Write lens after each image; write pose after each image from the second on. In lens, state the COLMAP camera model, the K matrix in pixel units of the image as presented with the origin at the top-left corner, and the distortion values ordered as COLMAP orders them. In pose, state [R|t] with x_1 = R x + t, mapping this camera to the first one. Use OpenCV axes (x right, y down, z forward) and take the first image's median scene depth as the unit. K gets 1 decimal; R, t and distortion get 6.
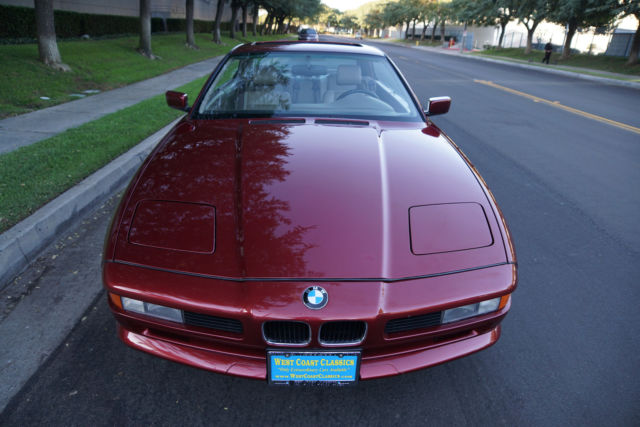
lens RADIAL K [[427.5, 0, 321.9], [0, 427.5, 220.8], [0, 0, 1]] dist [-0.087612, 0.048045]
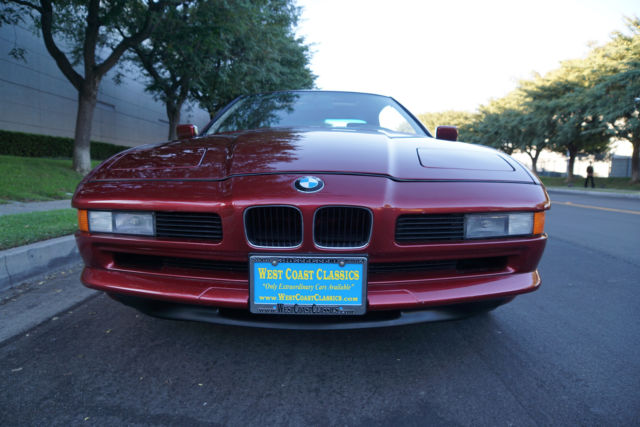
lens RADIAL K [[427.5, 0, 324.2], [0, 427.5, 228.8], [0, 0, 1]] dist [-0.087612, 0.048045]
pose [[0.999211, -0.017459, -0.035686, 0.034574], [0.005853, 0.953153, -0.302432, 0.410242], [0.039294, 0.301985, 0.952503, 0.175254]]
